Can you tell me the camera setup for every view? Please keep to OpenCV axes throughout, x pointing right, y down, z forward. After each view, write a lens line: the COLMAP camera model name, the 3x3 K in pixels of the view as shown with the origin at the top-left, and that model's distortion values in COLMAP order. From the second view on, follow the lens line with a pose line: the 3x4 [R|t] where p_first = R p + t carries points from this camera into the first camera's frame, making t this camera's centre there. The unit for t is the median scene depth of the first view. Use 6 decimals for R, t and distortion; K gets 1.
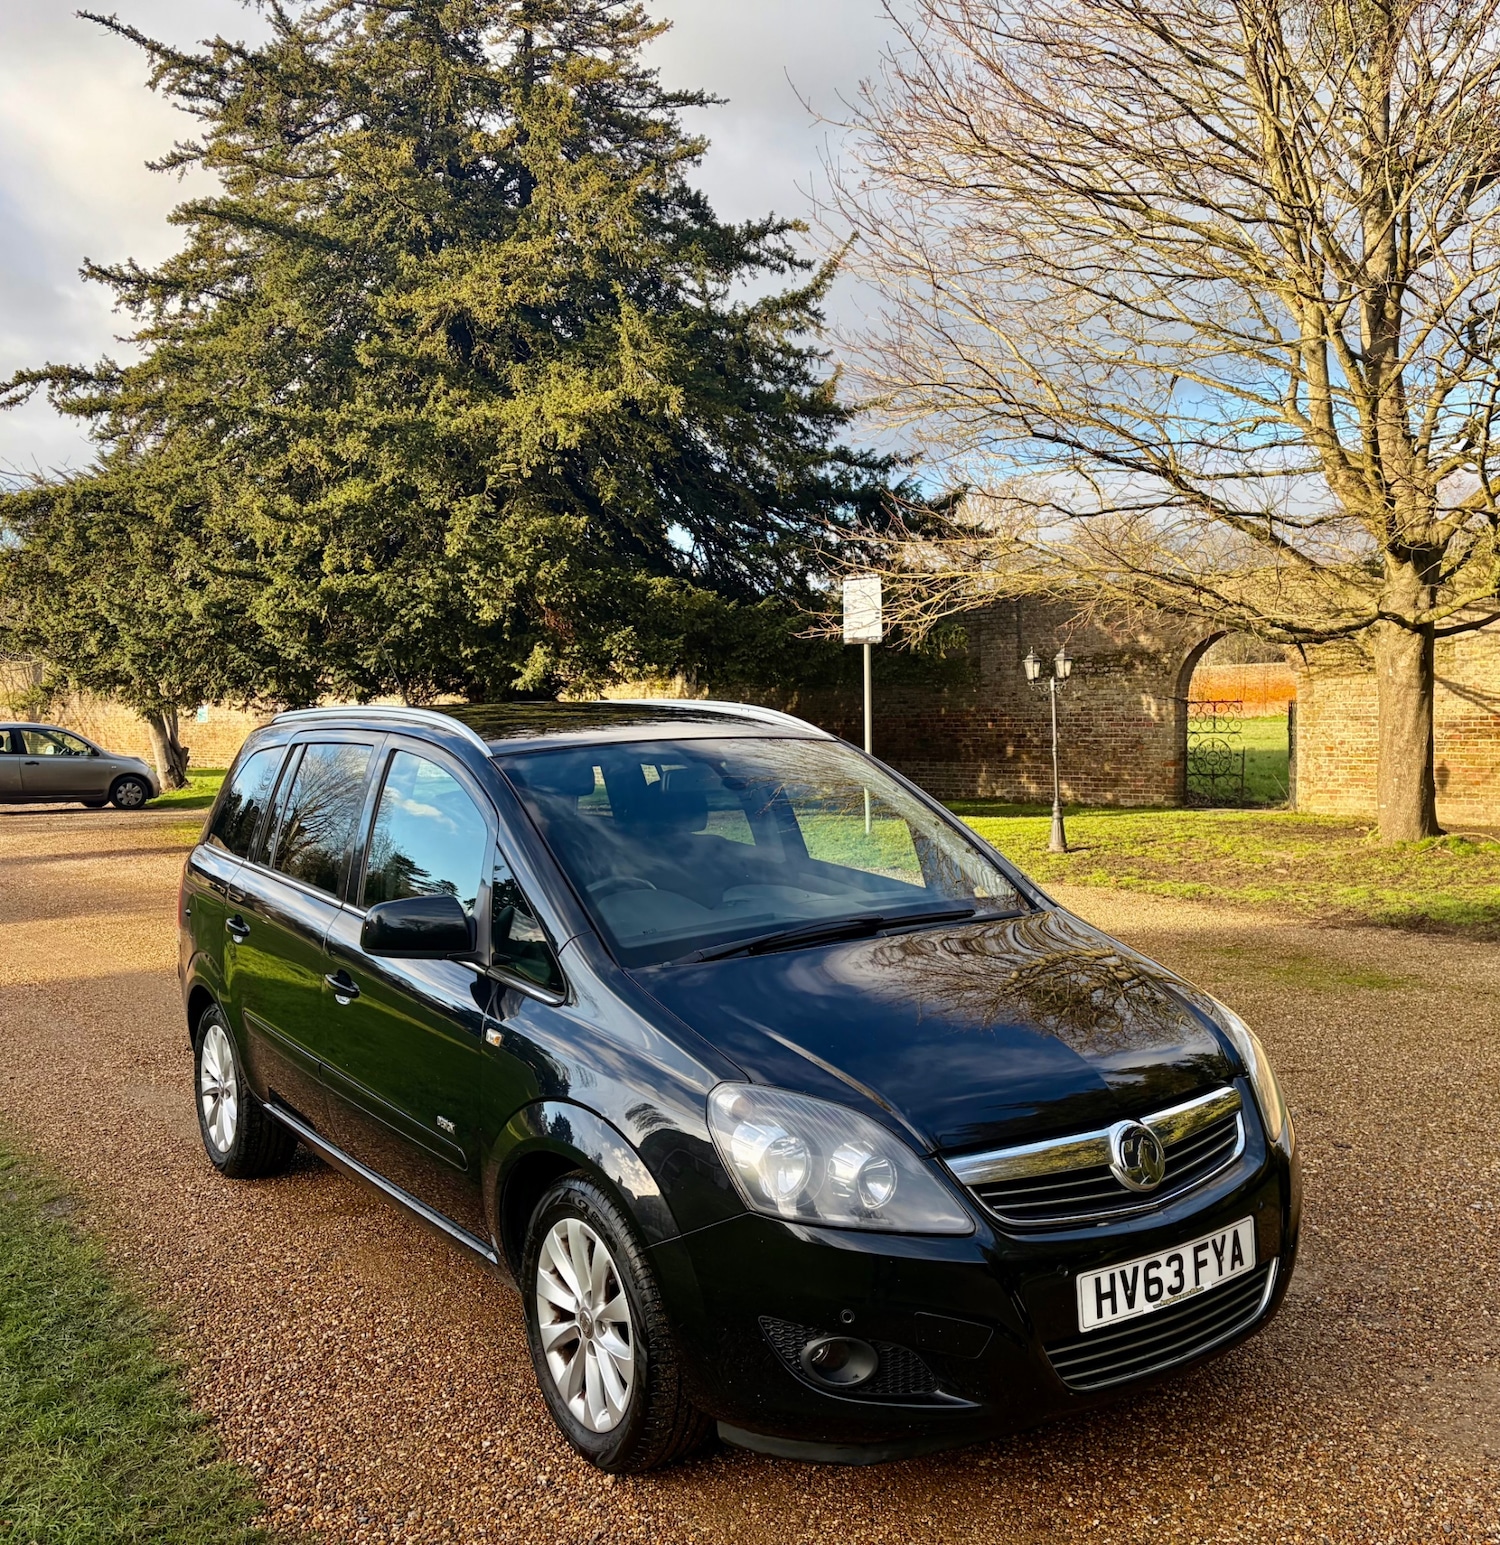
lens RADIAL K [[1543.9, 0, 747.4], [0, 1543.9, 832.5], [0, 0, 1]] dist [-0.002302, -0.006881]
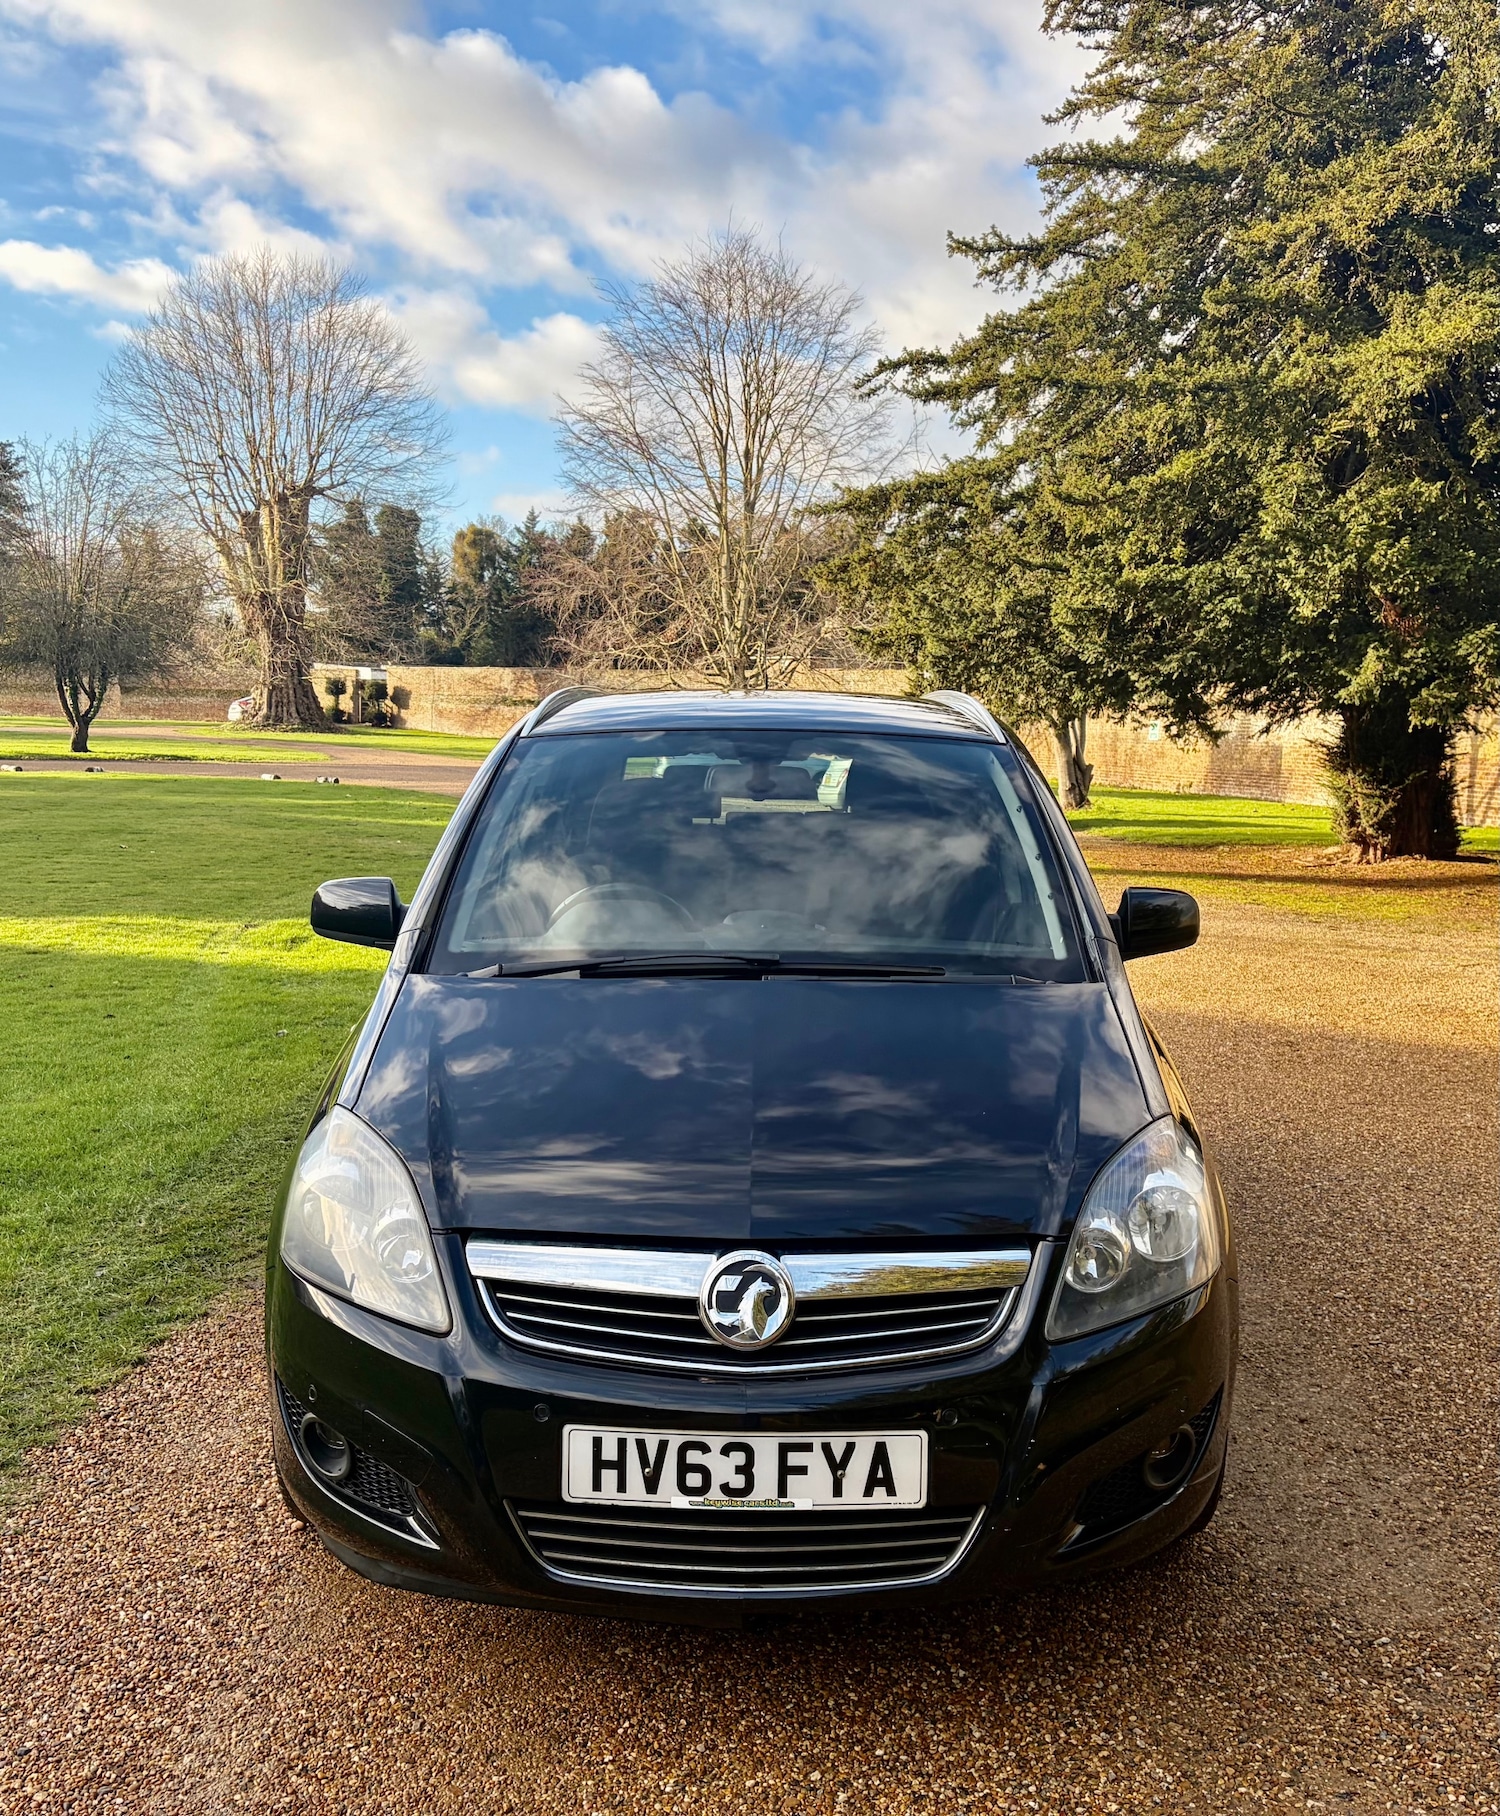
lens RADIAL K [[1800.8, 0, 828.7], [0, 1800.8, 902.6], [0, 0, 1]] dist [0.010654, 0.009817]
pose [[0.797220, 0.086949, -0.597395, 0.212777], [-0.080215, 0.996056, 0.037926, -0.003519], [0.598336, 0.017684, 0.801050, 0.093114]]
